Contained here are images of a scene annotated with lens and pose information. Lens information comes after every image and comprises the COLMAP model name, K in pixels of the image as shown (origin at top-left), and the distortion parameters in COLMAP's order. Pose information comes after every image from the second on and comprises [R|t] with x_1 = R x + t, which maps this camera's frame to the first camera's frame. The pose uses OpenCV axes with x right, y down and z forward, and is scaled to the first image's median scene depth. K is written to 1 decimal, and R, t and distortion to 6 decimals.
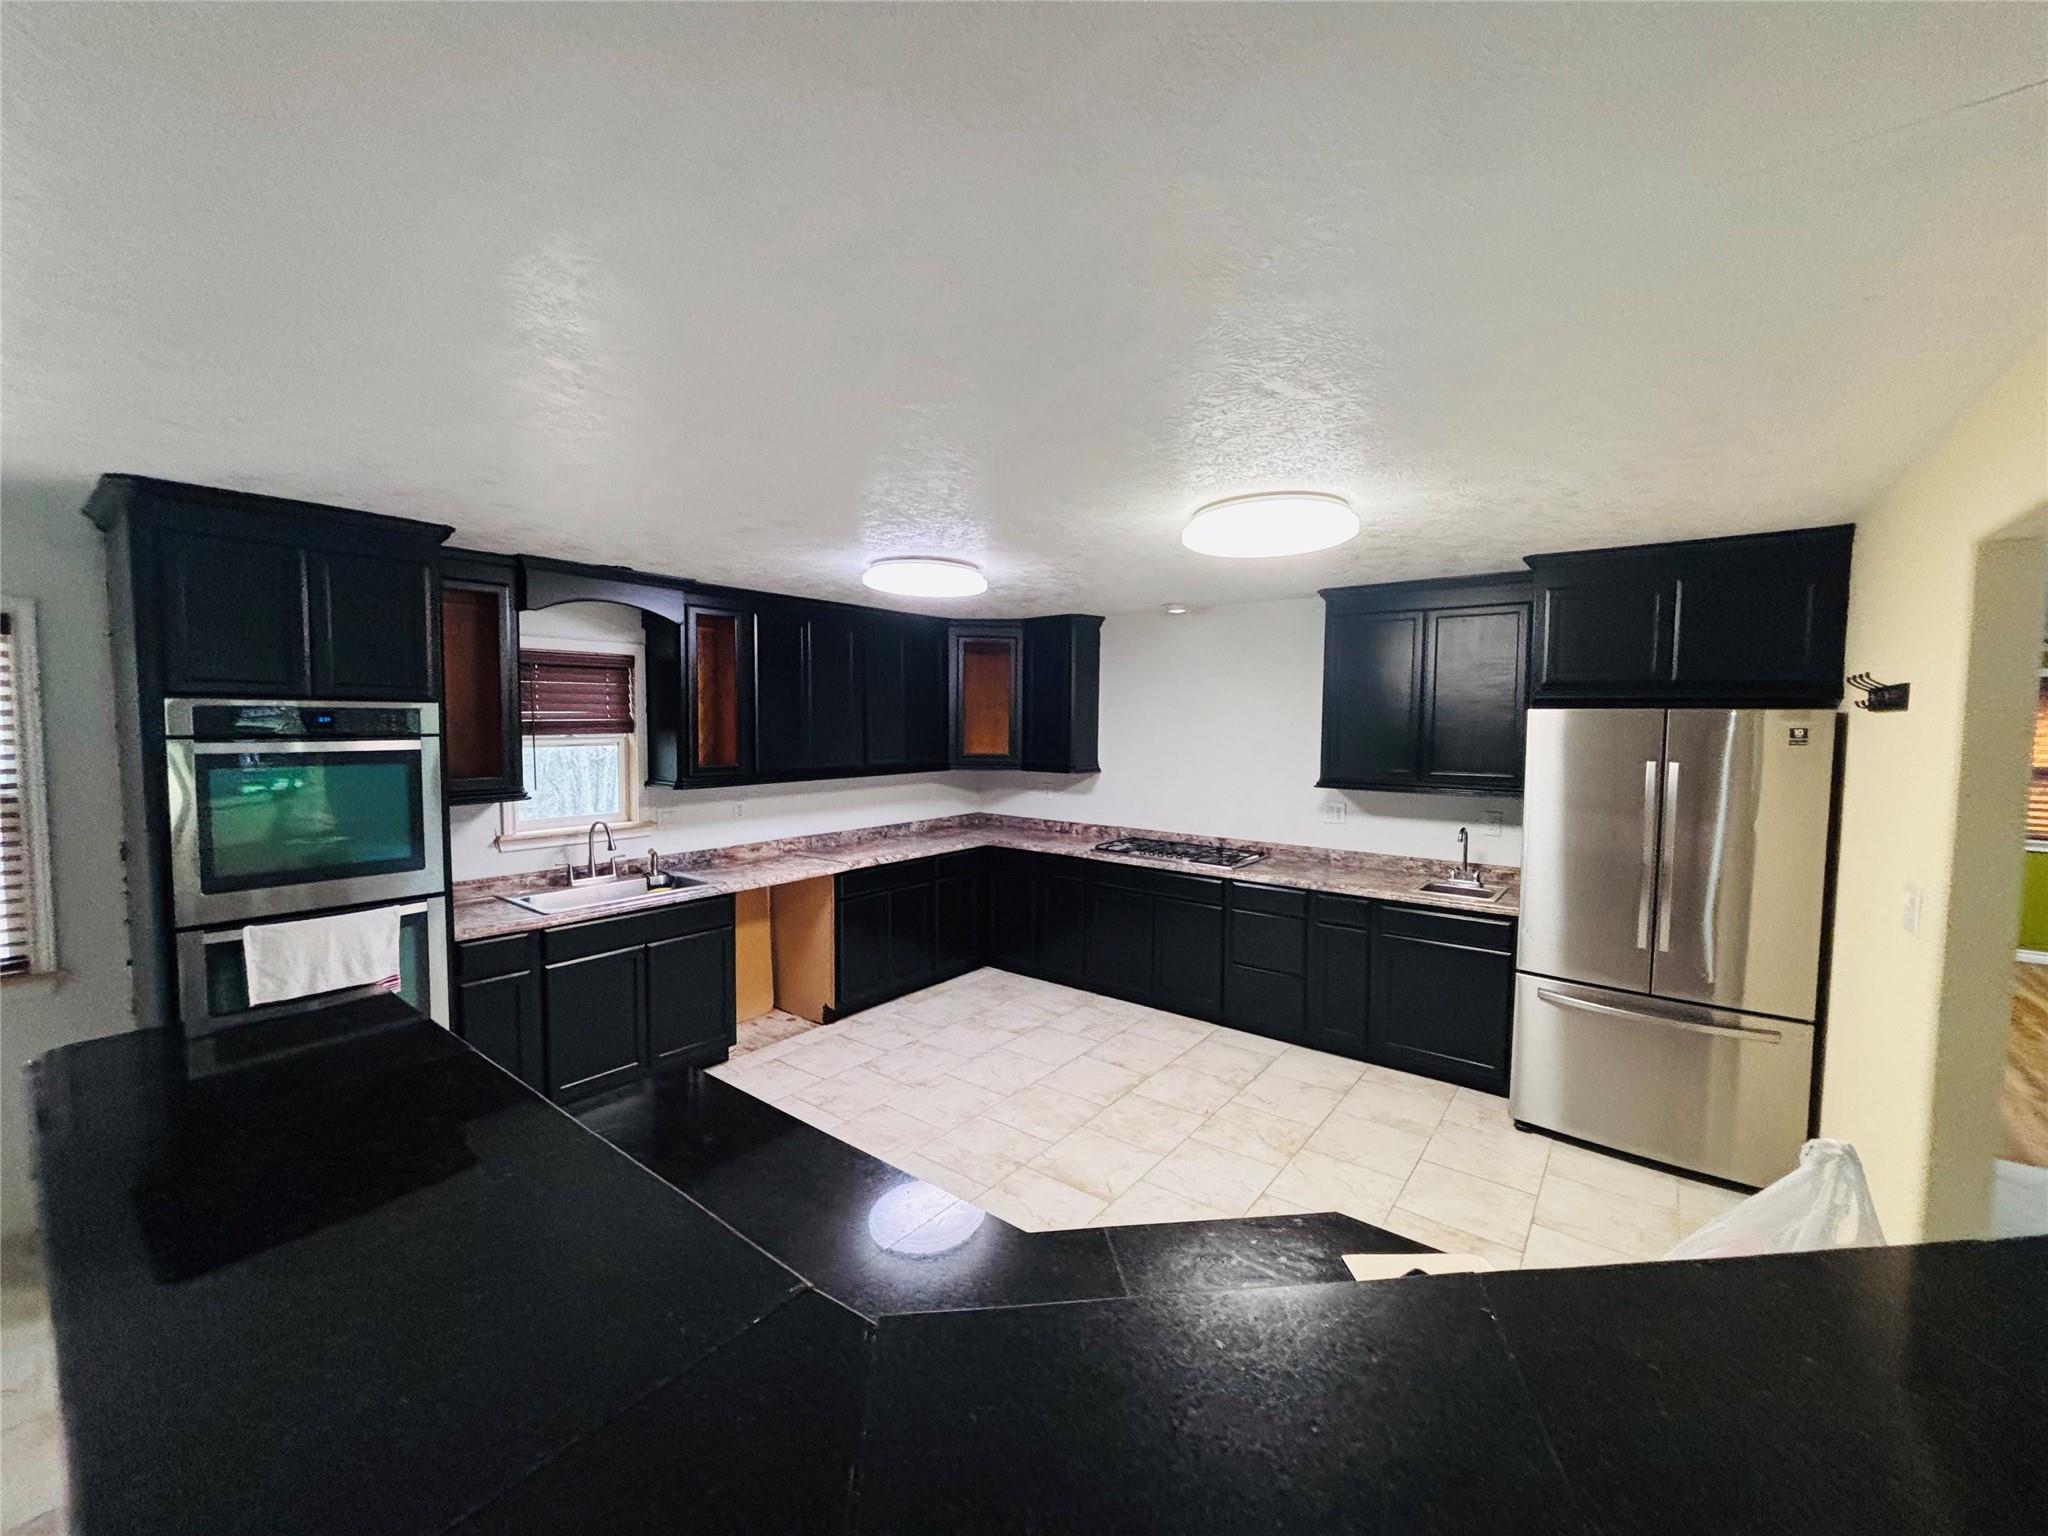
lens RADIAL K [[818.5, 0, 1023.4], [0, 818.5, 764.5], [0, 0, 1]] dist [-0.003472, 0.001132]
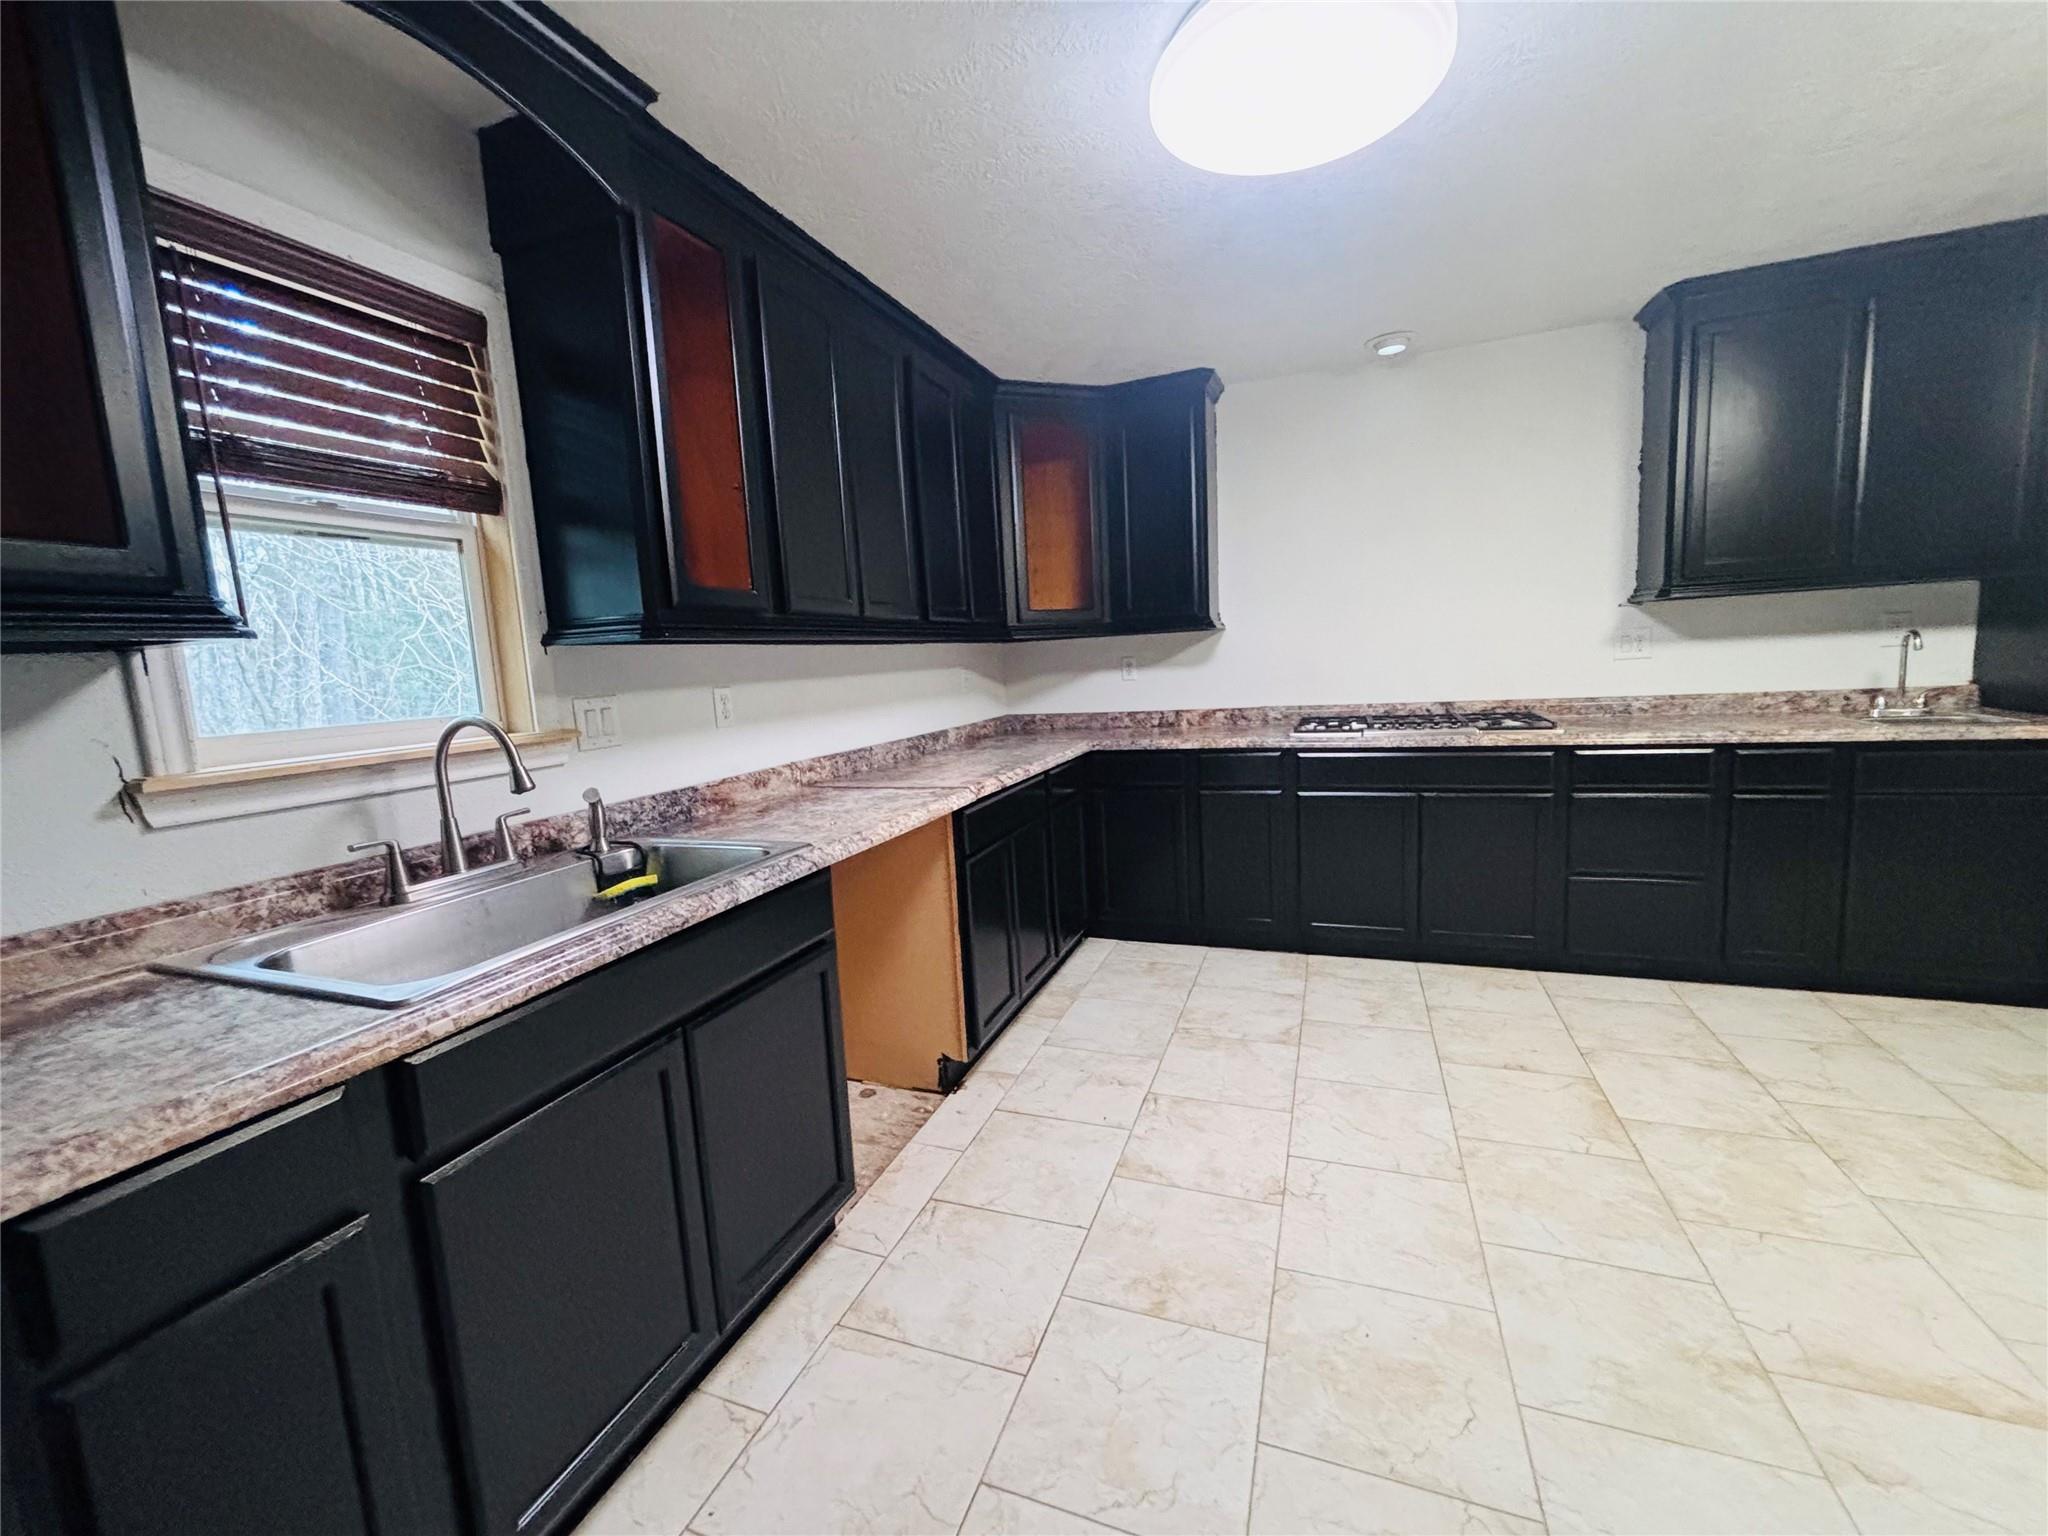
lens RADIAL K [[818.5, 0, 1018.1], [0, 818.5, 765.4], [0, 0, 1]] dist [-0.003472, 0.001132]
pose [[0.955507, -0.097153, 0.278509, -0.352639], [0.079219, 0.994034, 0.074969, 0.074945], [-0.284131, -0.049570, 0.957503, 0.526135]]
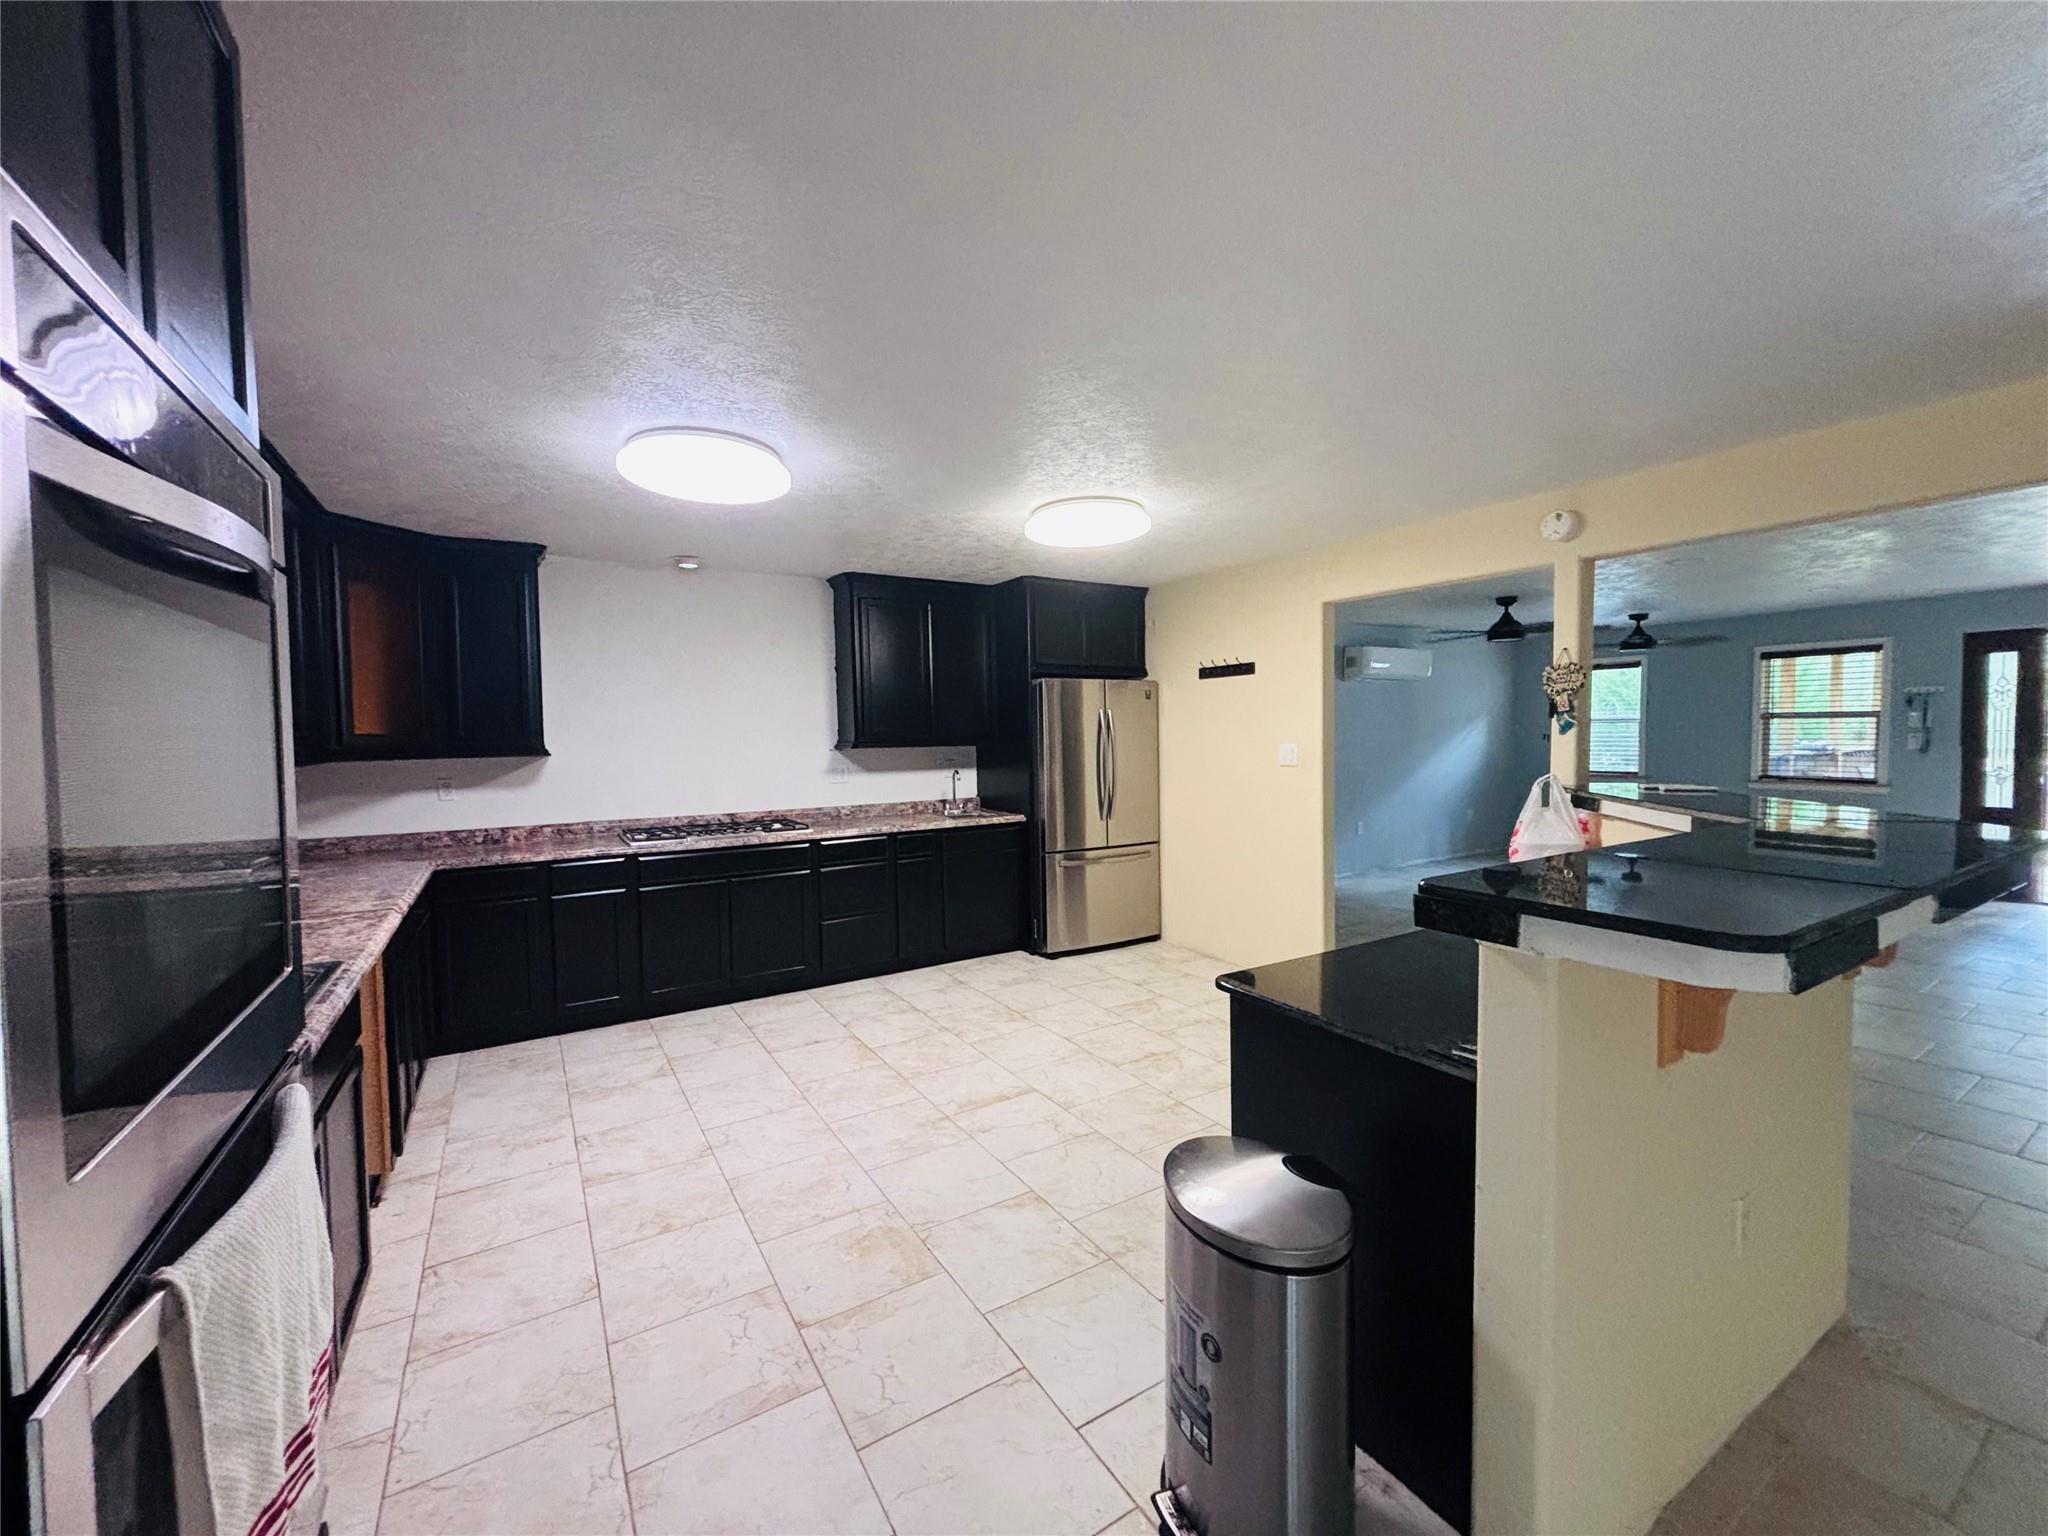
lens RADIAL K [[818.5, 0, 1030.2], [0, 818.5, 765.9], [0, 0, 1]] dist [-0.003472, 0.001132]
pose [[0.337191, -0.048252, 0.940199, -0.636430], [0.074115, 0.996947, 0.024584, 0.044301], [-0.938514, 0.061394, 0.339738, 0.410762]]
